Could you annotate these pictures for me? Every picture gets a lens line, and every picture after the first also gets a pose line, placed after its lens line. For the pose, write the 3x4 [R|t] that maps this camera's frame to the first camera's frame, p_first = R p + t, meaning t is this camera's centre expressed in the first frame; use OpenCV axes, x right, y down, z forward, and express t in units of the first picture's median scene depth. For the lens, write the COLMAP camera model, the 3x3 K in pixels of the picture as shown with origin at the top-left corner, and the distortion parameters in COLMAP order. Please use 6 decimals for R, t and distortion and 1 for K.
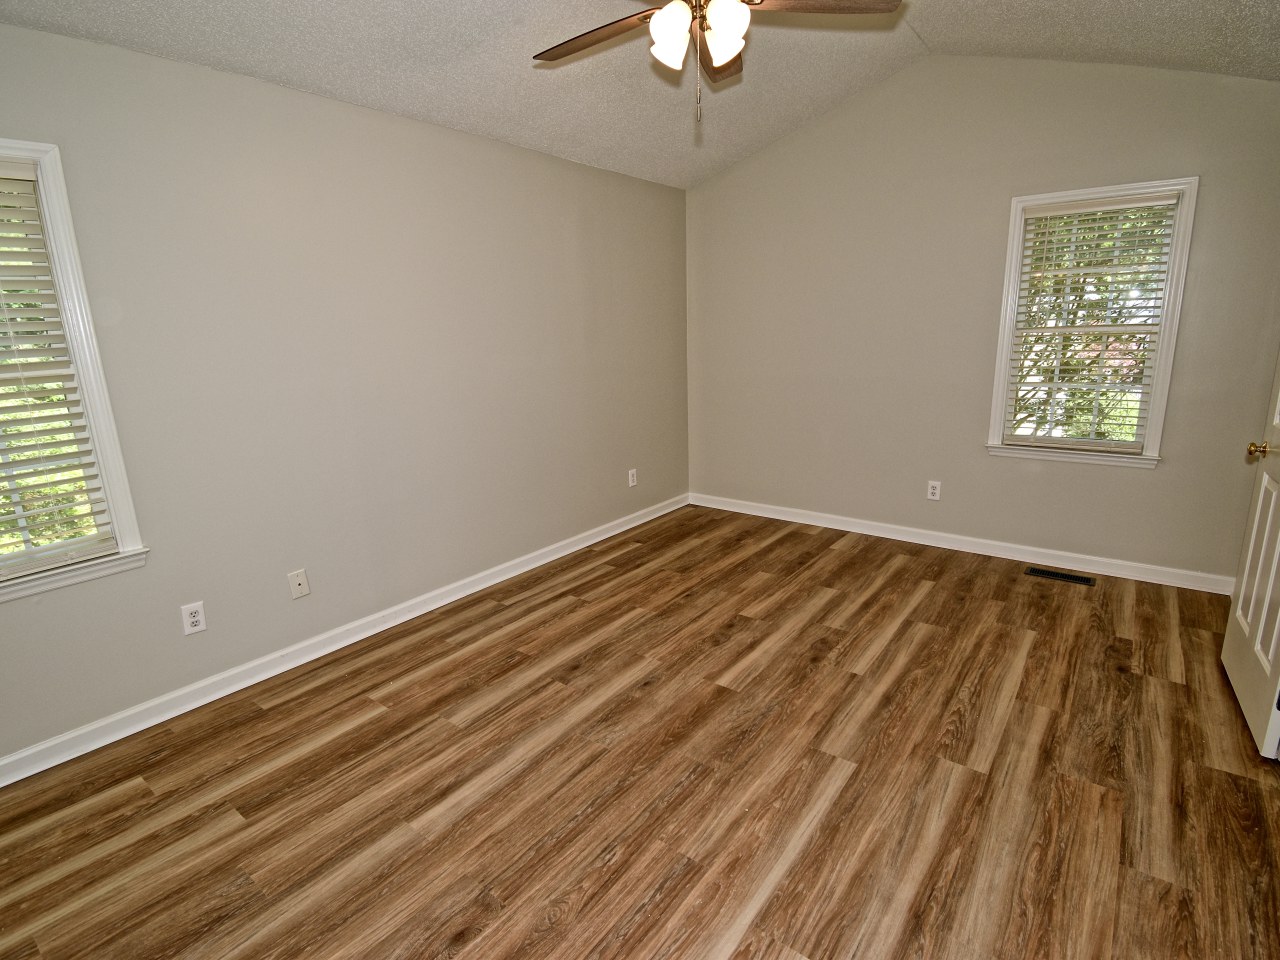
lens RADIAL K [[643.2, 0, 642.4], [0, 643.2, 476.1], [0, 0, 1]] dist [0.026850, -0.031511]
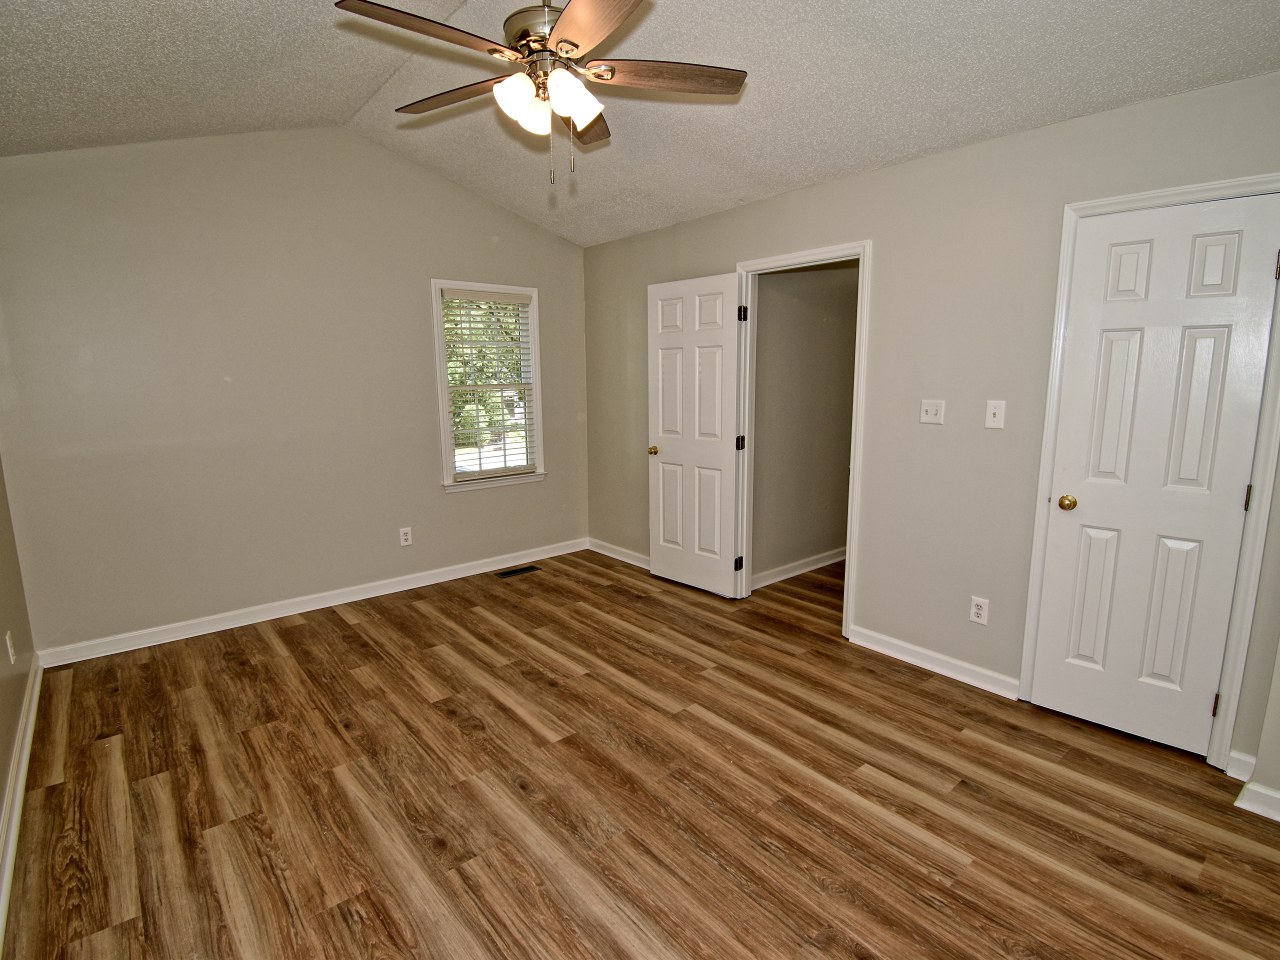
lens RADIAL K [[633.6, 0, 640.0], [0, 633.6, 480.0], [0, 0, 1]] dist [0.023978, -0.028321]
pose [[0.212264, -0.137411, 0.967503, -0.710230], [0.219563, 0.971456, 0.089802, -0.119465], [-0.952227, 0.193366, 0.236376, 0.546990]]
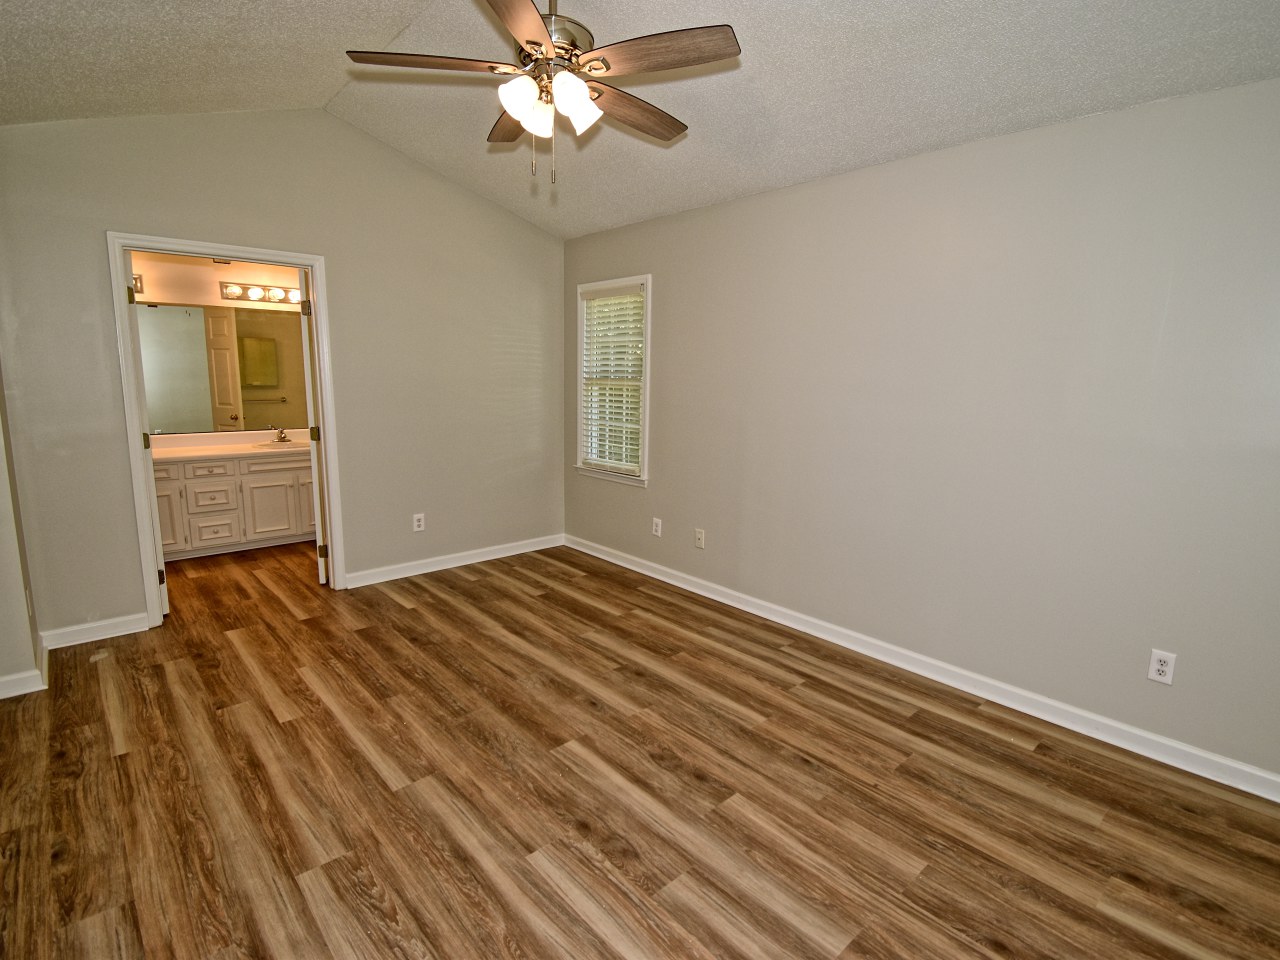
lens RADIAL K [[620.2, 0, 646.9], [0, 620.2, 474.2], [0, 0, 1]] dist [0.022793, -0.024488]
pose [[-0.164330, 0.187060, -0.968506, 0.888329], [-0.233584, 0.946548, 0.222452, -0.278619], [0.958350, 0.262783, -0.111852, 1.062936]]
